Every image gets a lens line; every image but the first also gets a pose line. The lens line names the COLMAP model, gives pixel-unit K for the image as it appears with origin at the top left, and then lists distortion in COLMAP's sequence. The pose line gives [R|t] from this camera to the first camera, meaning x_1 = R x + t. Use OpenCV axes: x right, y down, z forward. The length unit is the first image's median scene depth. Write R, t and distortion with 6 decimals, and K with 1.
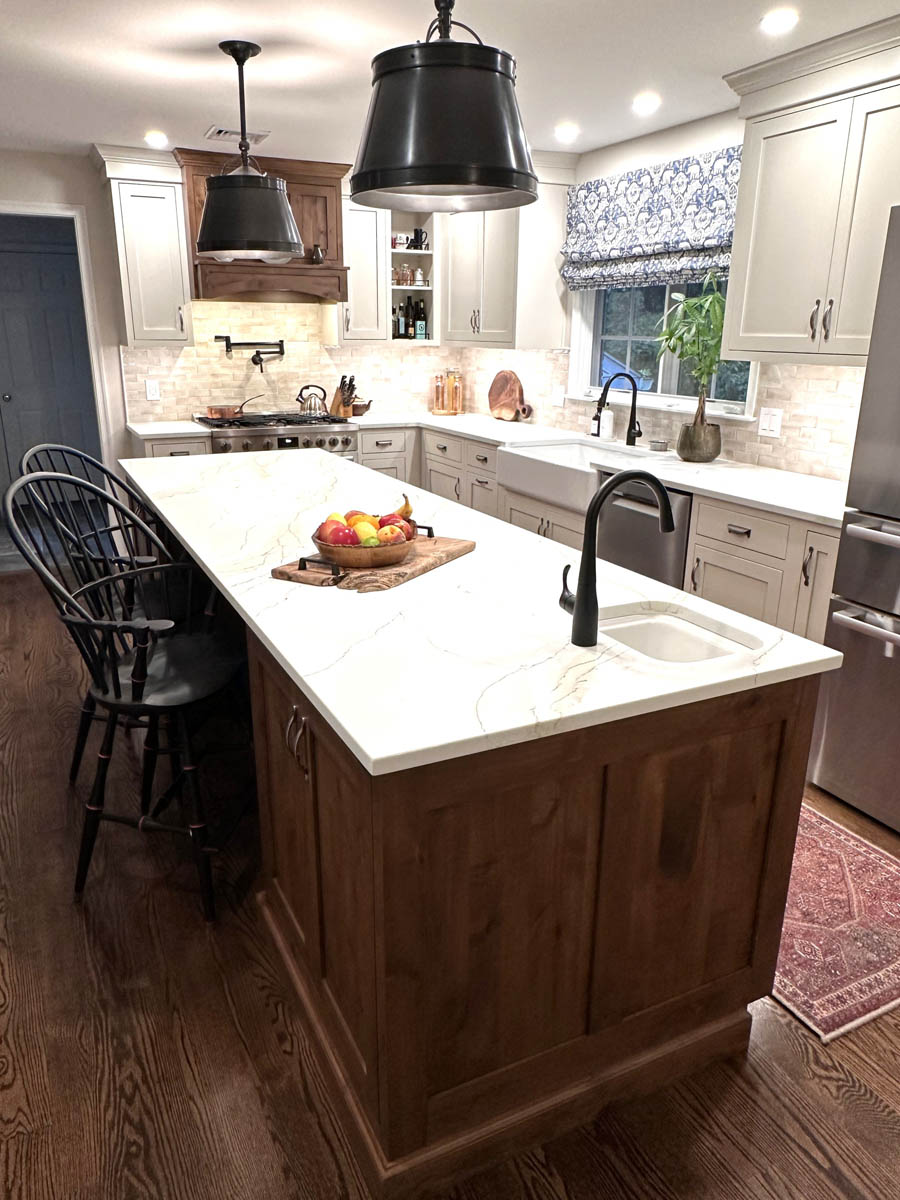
lens RADIAL K [[853.3, 0, 449.2], [0, 853.3, 610.5], [0, 0, 1]] dist [-0.004275, 0.003914]
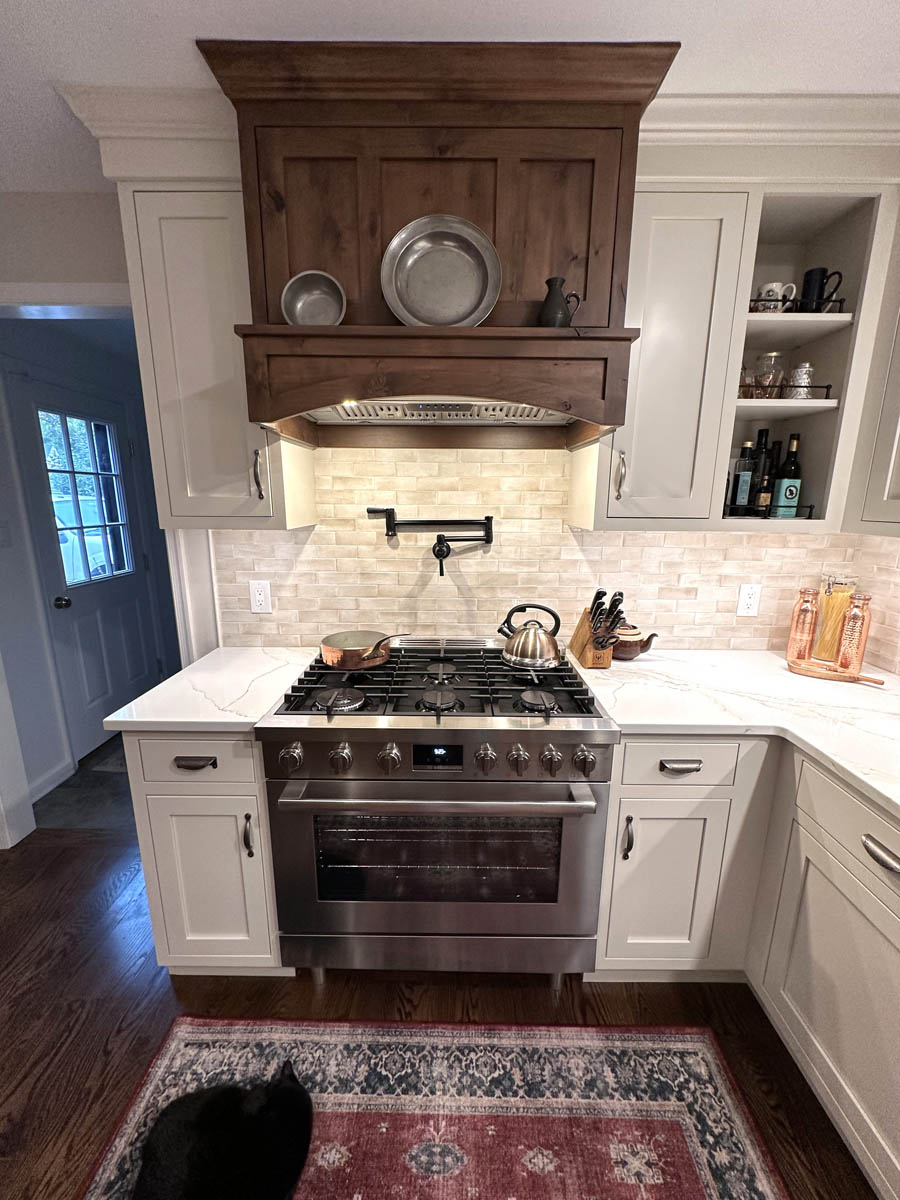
lens RADIAL K [[476.8, 0, 450.3], [0, 476.8, 603.3], [0, 0, 1]] dist [-0.003370, 0.000197]
pose [[0.892661, 0.094210, -0.440772, -0.093725], [-0.140836, 0.987248, -0.074211, -0.276615], [0.428160, 0.128322, 0.894546, 0.848233]]
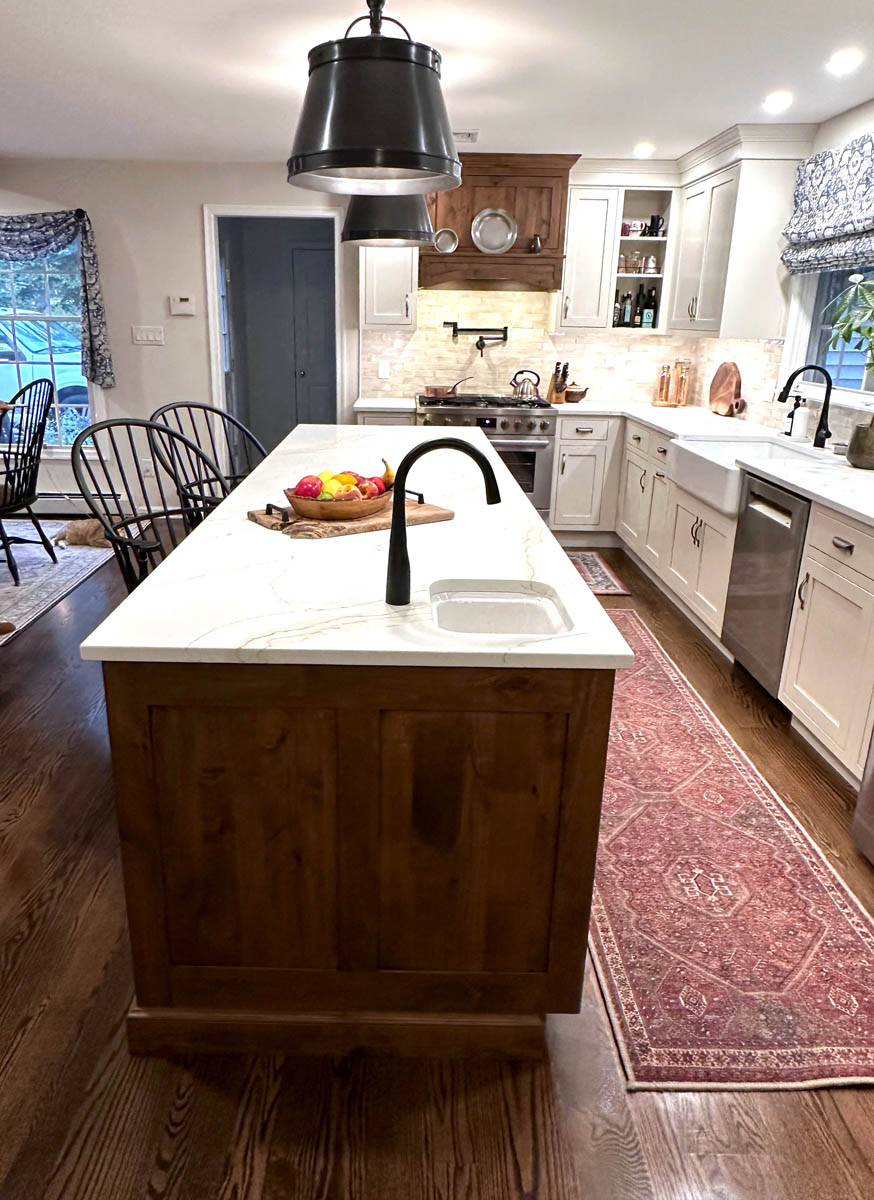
lens RADIAL K [[840.6, 0, 399.7], [0, 840.6, 594.4], [0, 0, 1]] dist [-0.006733, 0.002459]
pose [[0.893364, 0.147505, -0.424433, 0.202934], [-0.150423, 0.988257, 0.026836, 0.000454], [0.423408, 0.039871, 0.905061, 0.026408]]
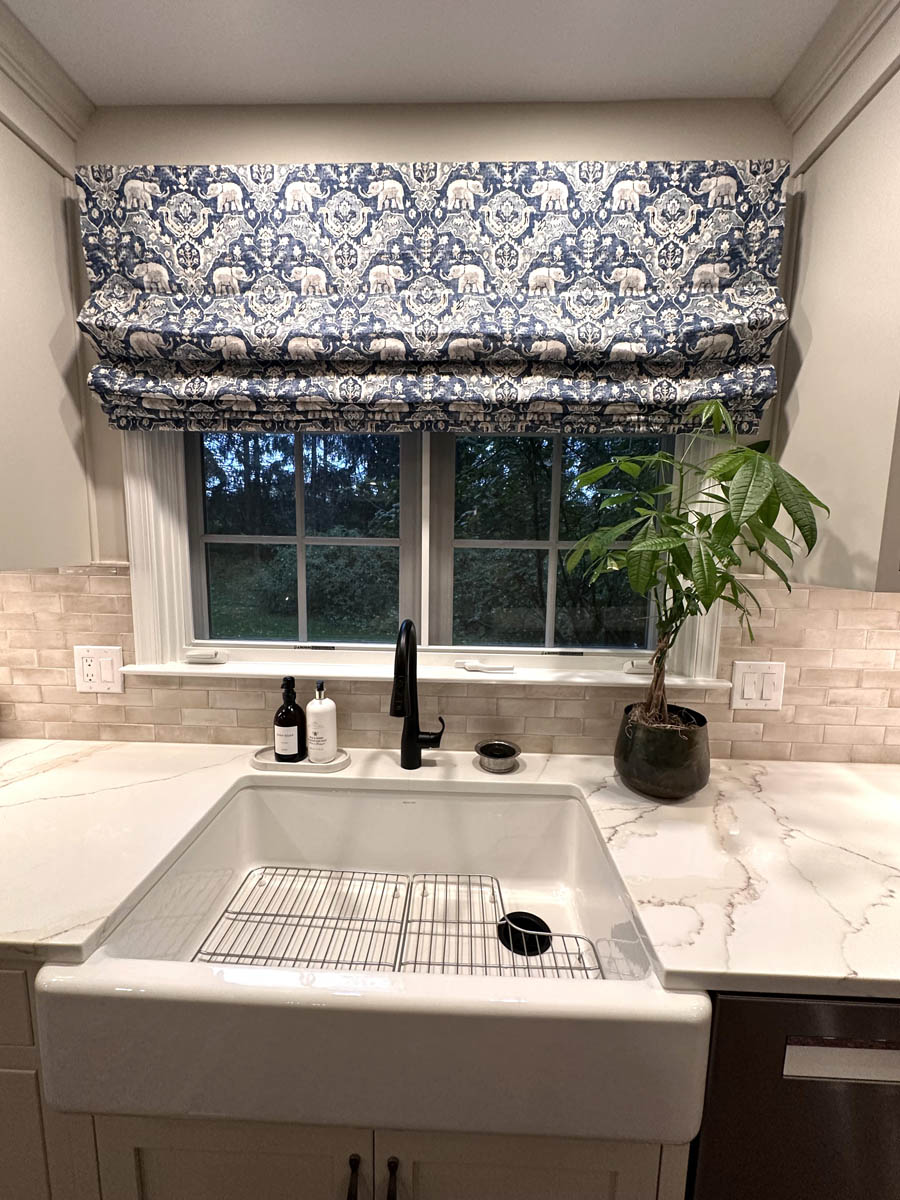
lens RADIAL K [[476.8, 0, 449.8], [0, 476.8, 602.8], [0, 0, 1]] dist [-0.003370, 0.000197]
pose [[0.475256, -0.117561, 0.871958, 0.008672], [0.264173, 0.964374, -0.013965, -0.252138], [-0.839252, 0.236985, 0.489381, 0.783803]]
